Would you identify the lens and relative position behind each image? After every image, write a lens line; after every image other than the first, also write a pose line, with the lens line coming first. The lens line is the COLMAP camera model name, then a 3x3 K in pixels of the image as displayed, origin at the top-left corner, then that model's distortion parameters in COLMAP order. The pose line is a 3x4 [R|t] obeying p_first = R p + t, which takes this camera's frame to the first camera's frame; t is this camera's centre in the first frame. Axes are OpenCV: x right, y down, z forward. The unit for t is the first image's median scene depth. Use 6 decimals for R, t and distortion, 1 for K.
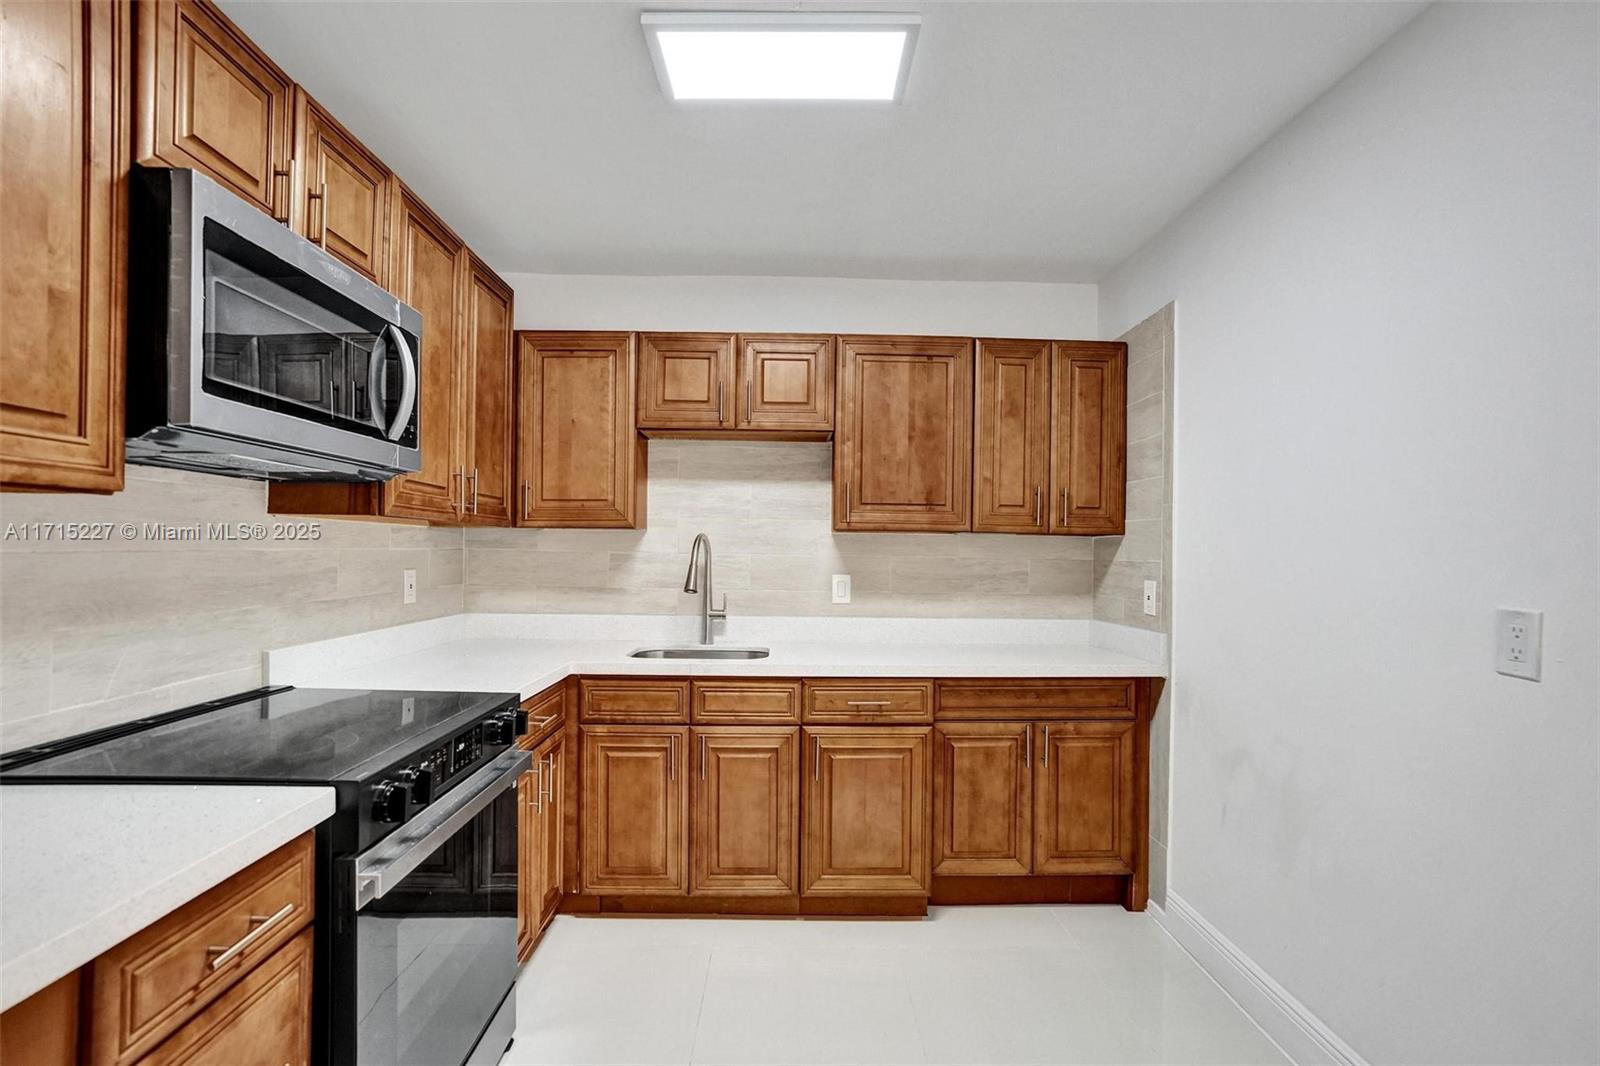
lens RADIAL K [[751.8, 0, 799.4], [0, 751.8, 554.6], [0, 0, 1]] dist [-0.055183, 0.026718]
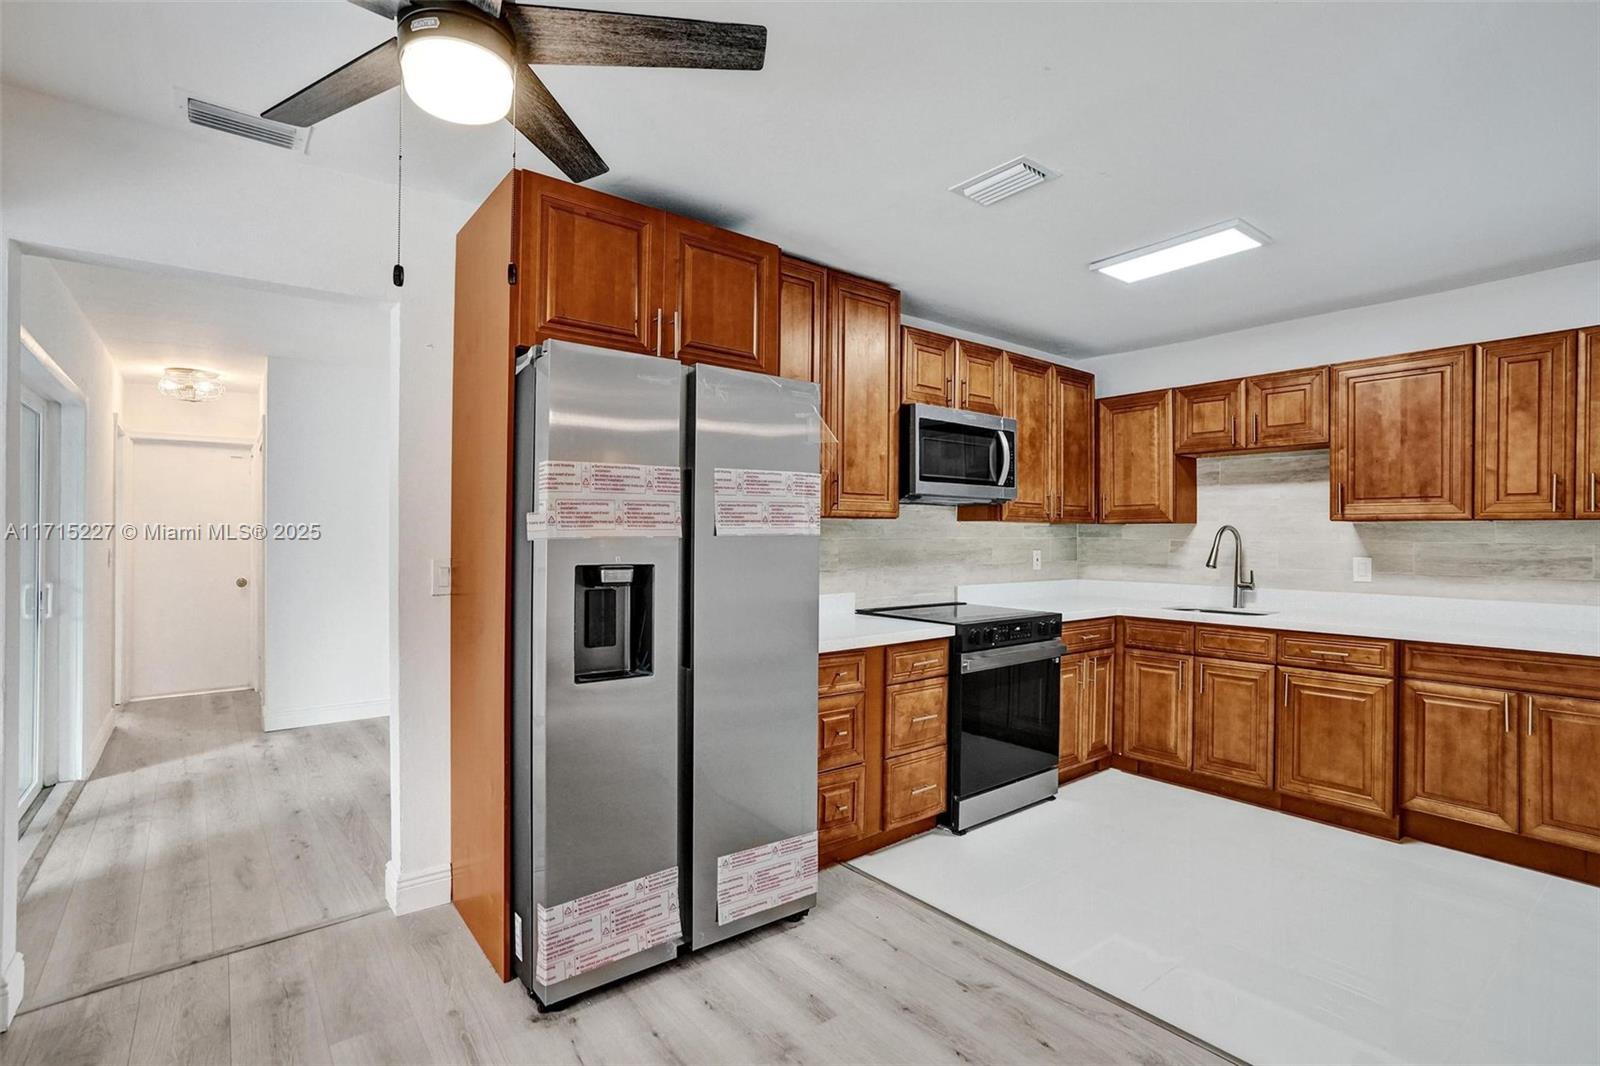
lens RADIAL K [[763.0, 0, 804.1], [0, 763.0, 535.2], [0, 0, 1]] dist [-0.050349, 0.028377]
pose [[0.606875, -0.009735, -0.794737, 0.552889], [-0.002296, 0.999899, -0.014002, 0.011896], [0.794794, 0.010322, 0.606792, -0.501006]]
